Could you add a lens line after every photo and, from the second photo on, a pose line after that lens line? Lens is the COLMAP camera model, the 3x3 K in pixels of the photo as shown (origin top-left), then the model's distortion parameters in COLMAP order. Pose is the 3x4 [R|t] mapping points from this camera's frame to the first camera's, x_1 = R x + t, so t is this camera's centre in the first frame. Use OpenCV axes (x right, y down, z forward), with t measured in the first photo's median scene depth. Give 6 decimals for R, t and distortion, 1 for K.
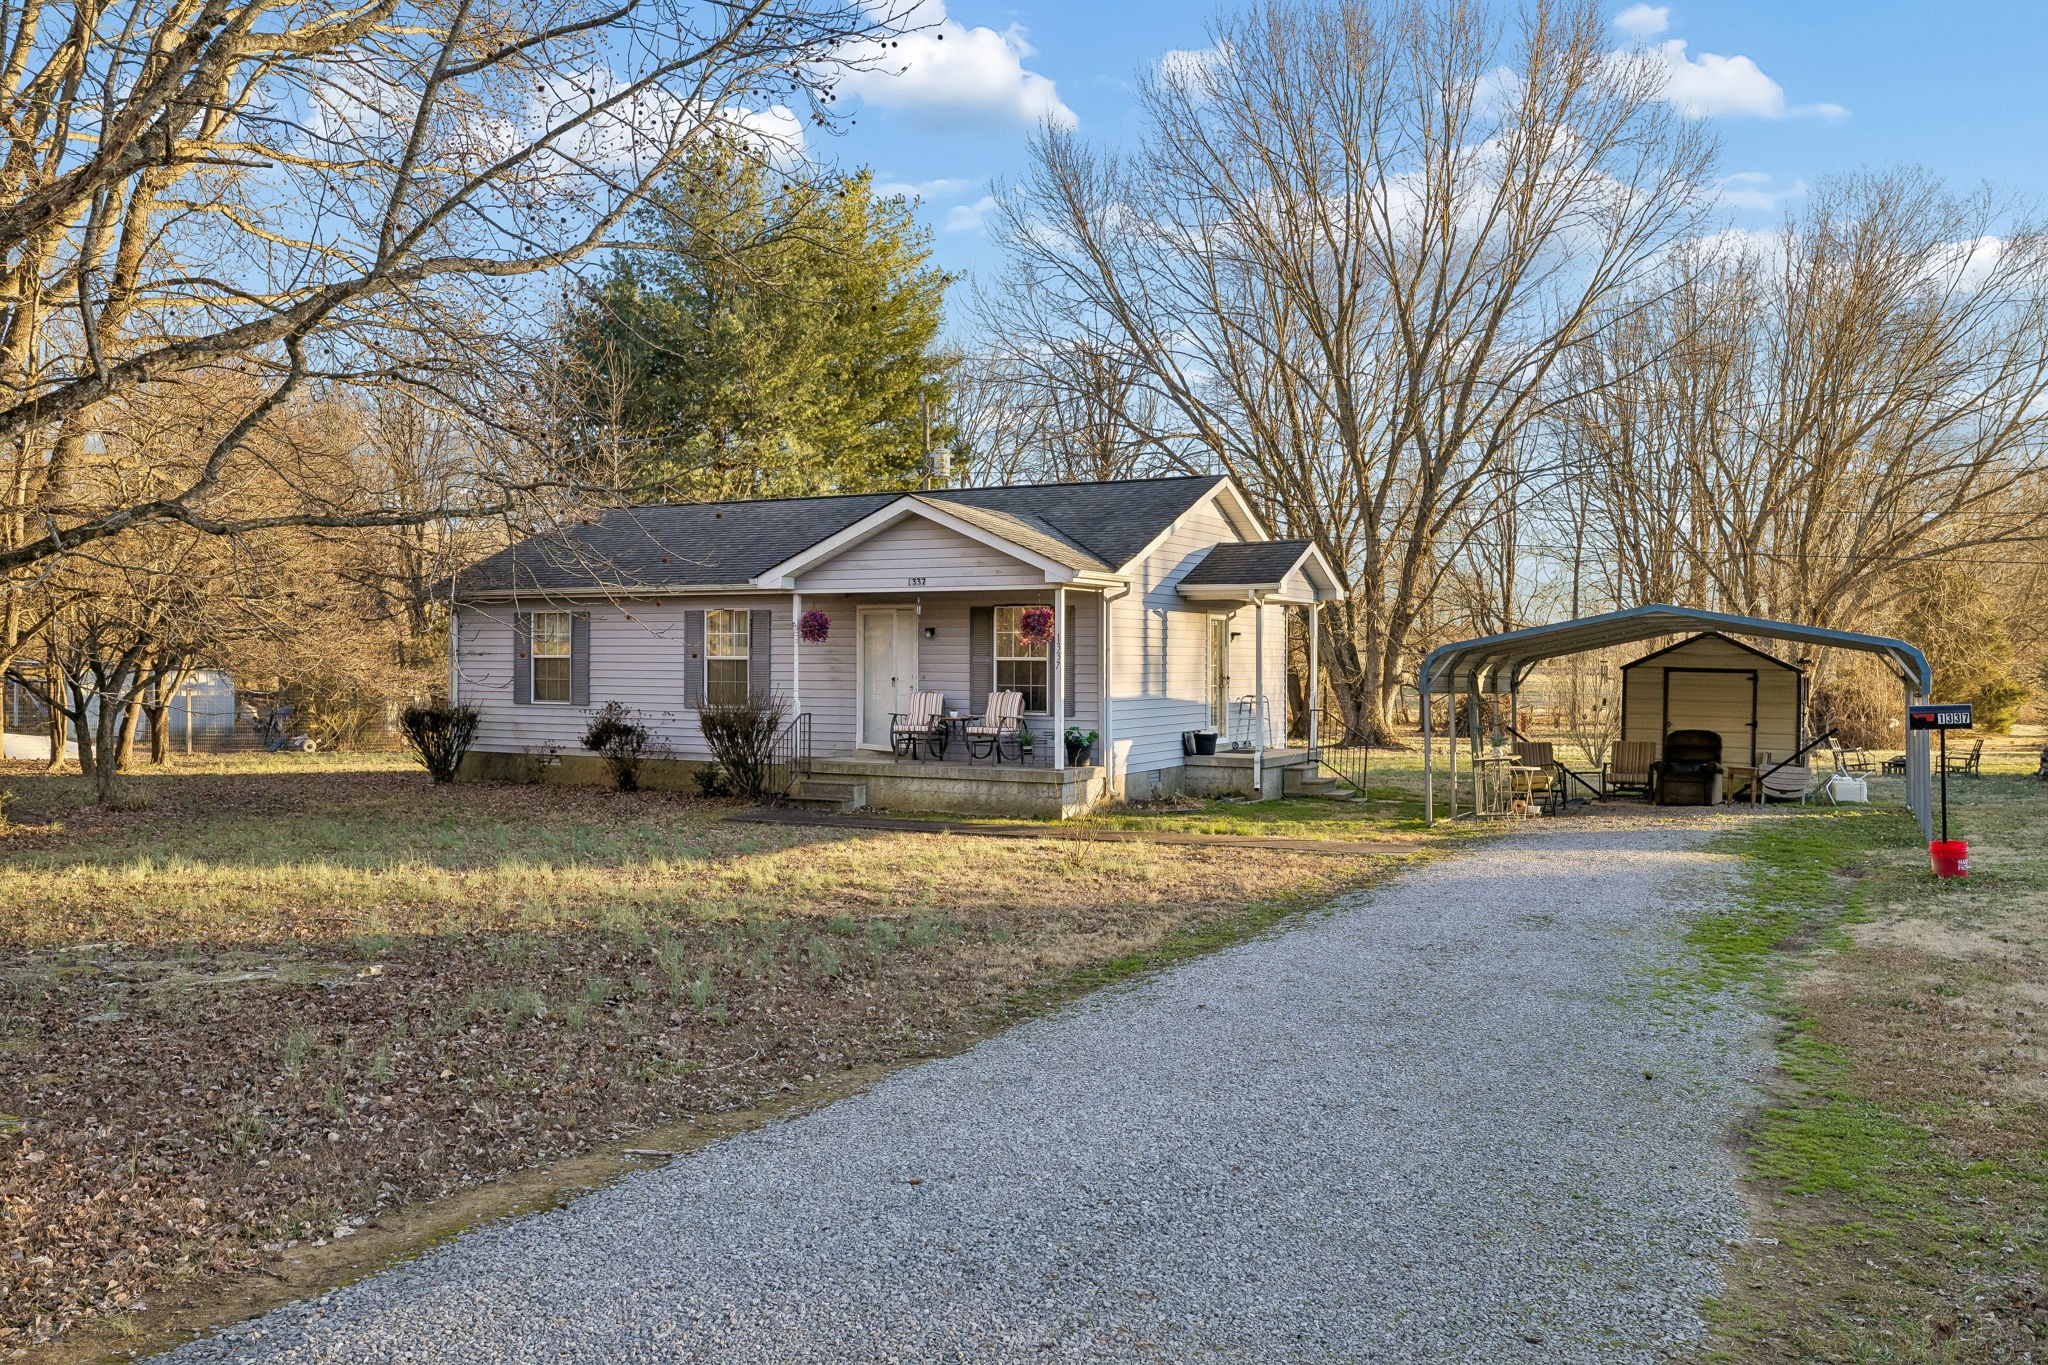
lens RADIAL K [[1669.7, 0, 1024.0], [0, 1669.7, 682.5], [0, 0, 1]] dist [-0.000925, -0.000038]
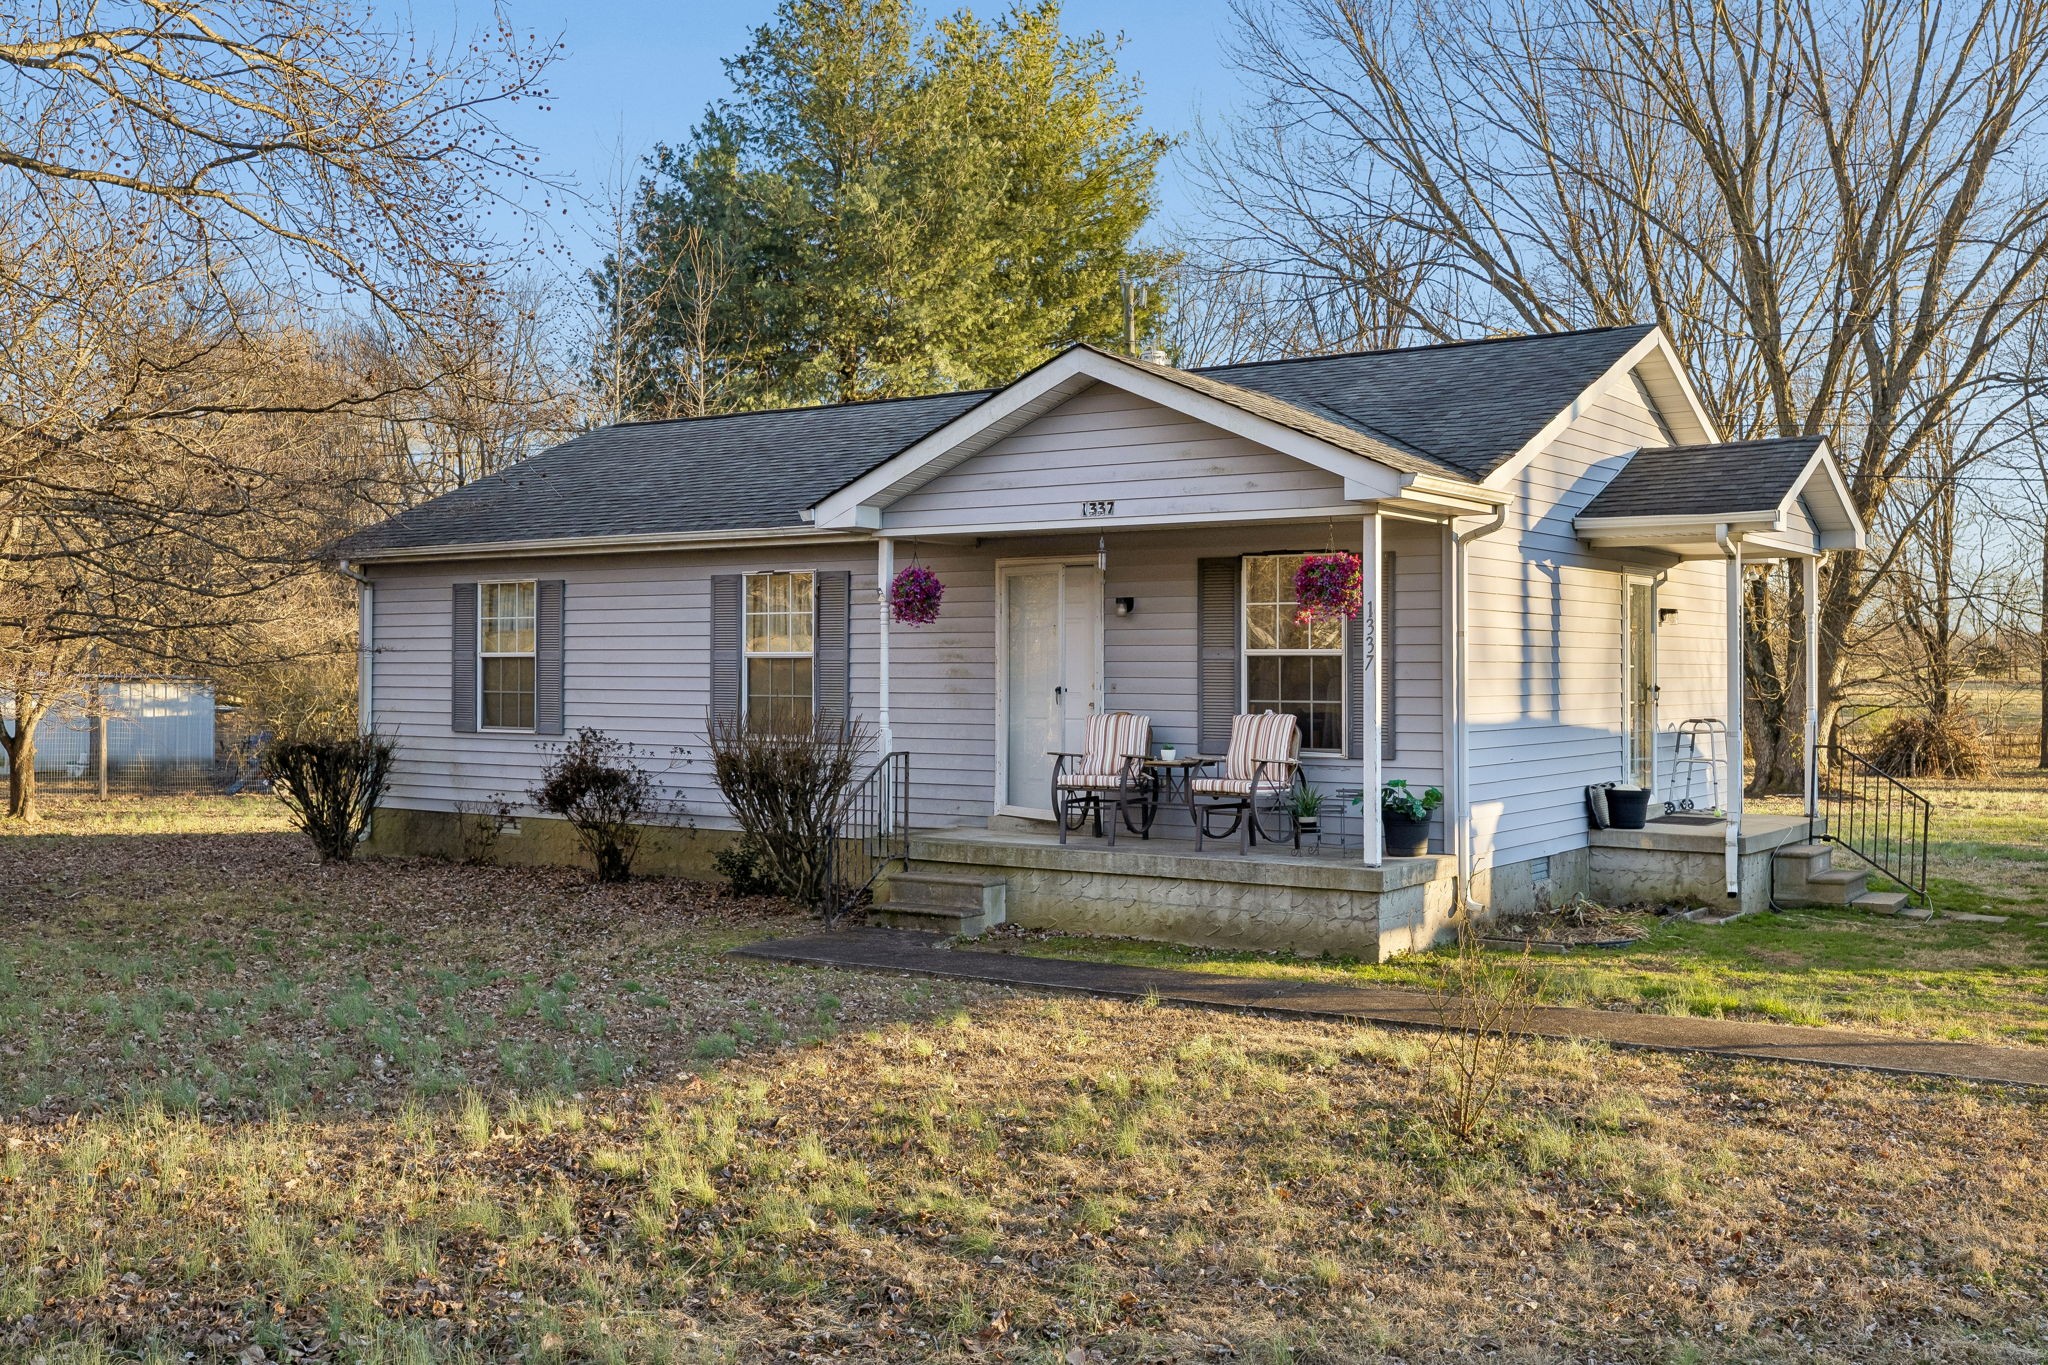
lens RADIAL K [[2002.9, 0, 1008.5], [0, 2002.9, 677.9], [0, 0, 1]] dist [-0.009260, -0.011234]
pose [[0.992299, -0.001818, -0.123854, -0.011935], [0.000445, 0.999938, -0.011112, 0.001177], [0.123867, 0.010972, 0.992238, 0.322979]]
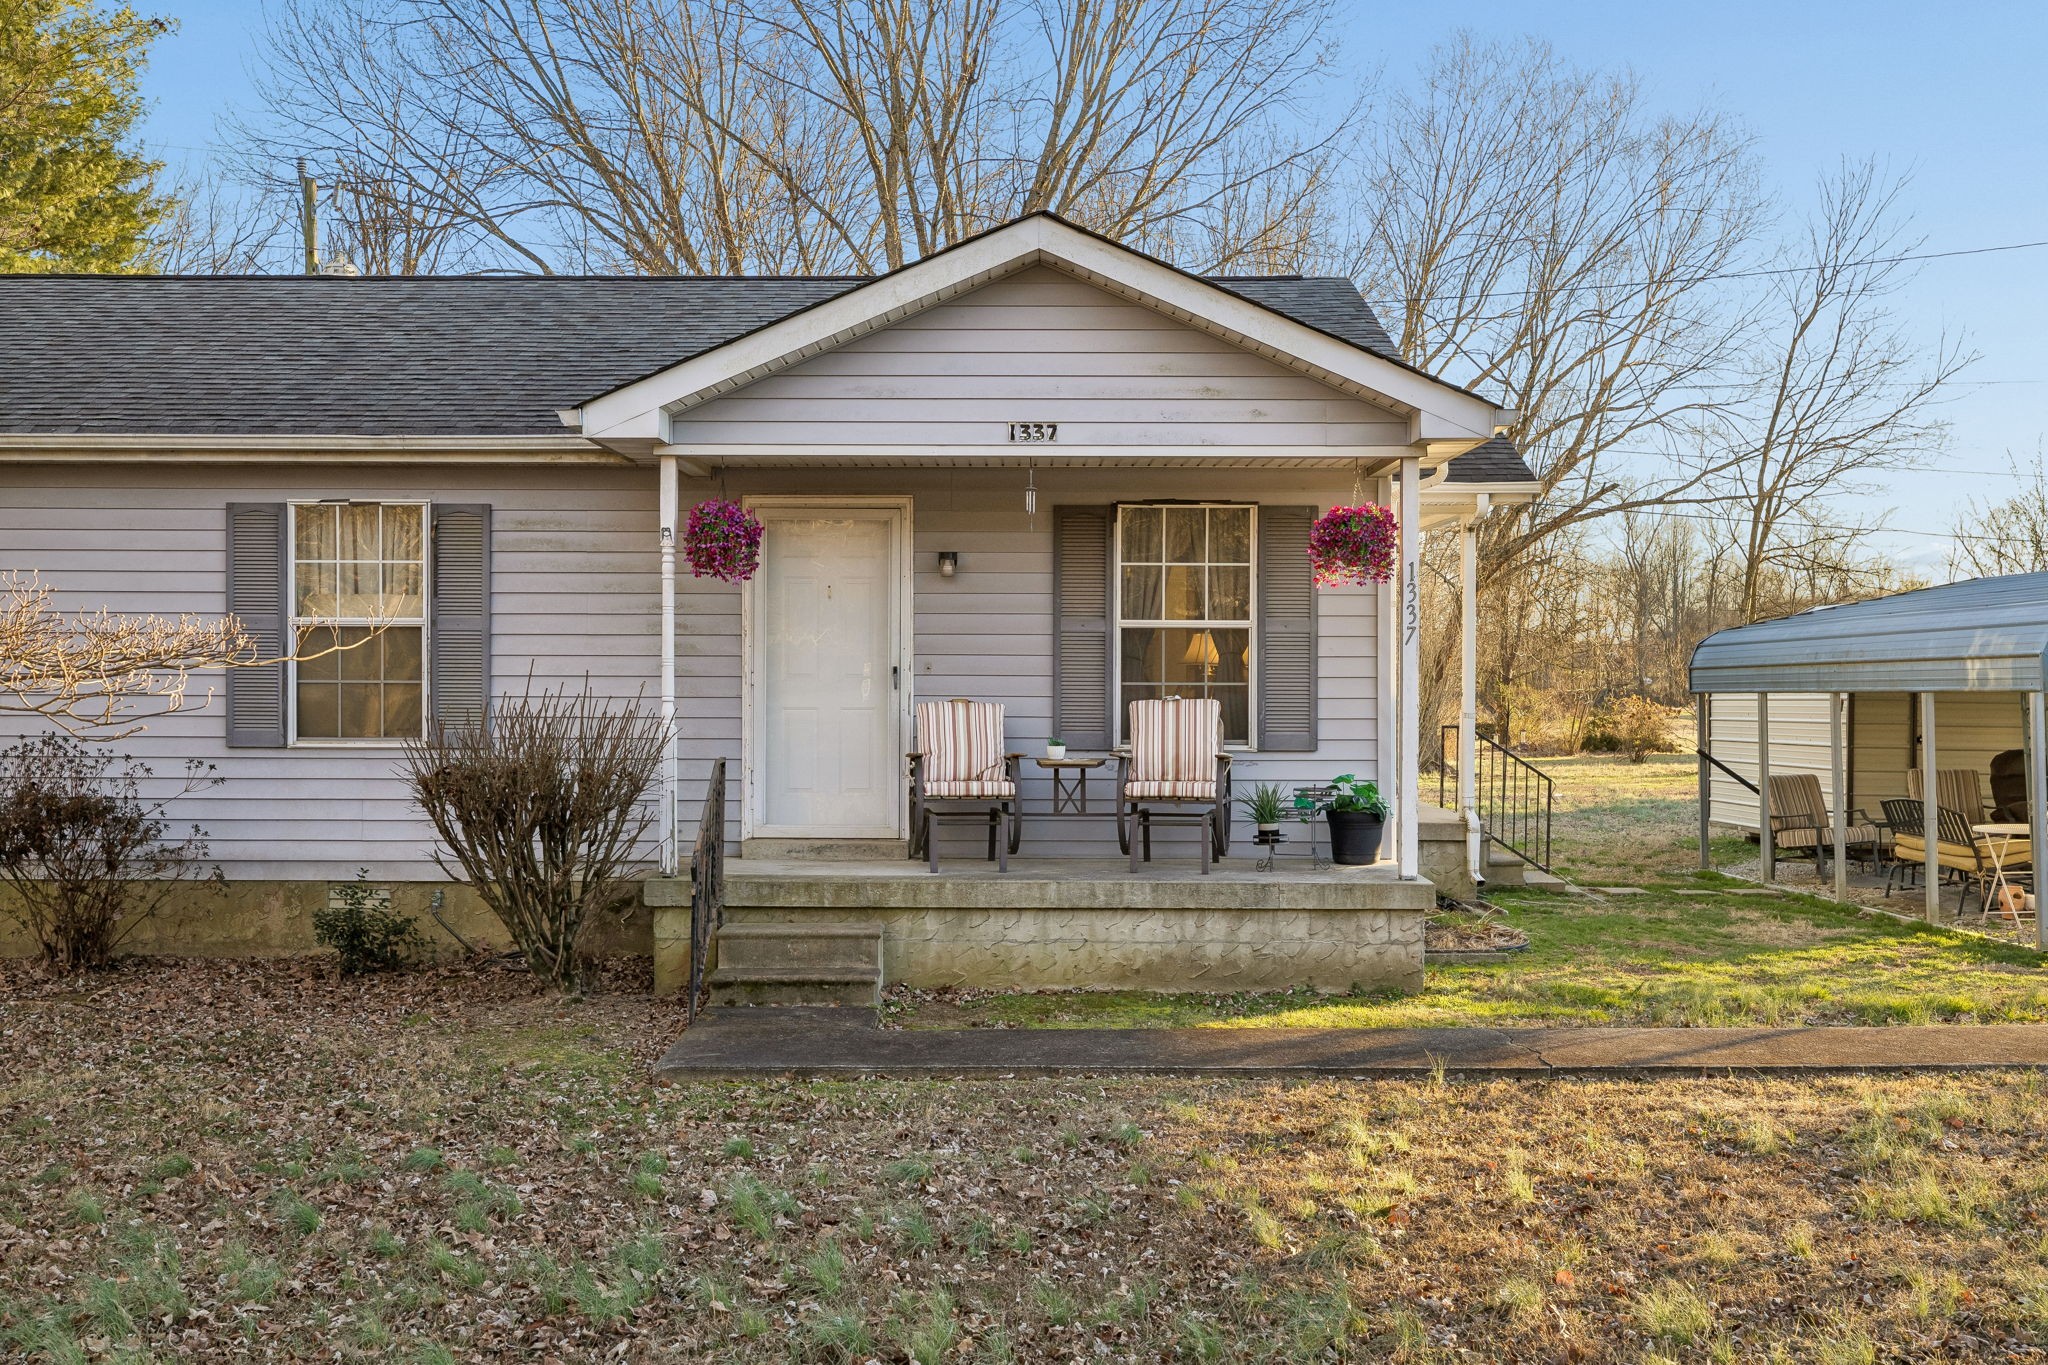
lens RADIAL K [[2002.9, 0, 1008.5], [0, 2002.9, 677.9], [0, 0, 1]] dist [-0.009260, -0.011234]
pose [[0.885426, -0.005497, 0.464749, -0.269125], [0.007070, 0.999974, -0.001642, 0.000728], [-0.464727, 0.004740, 0.885441, 0.511199]]
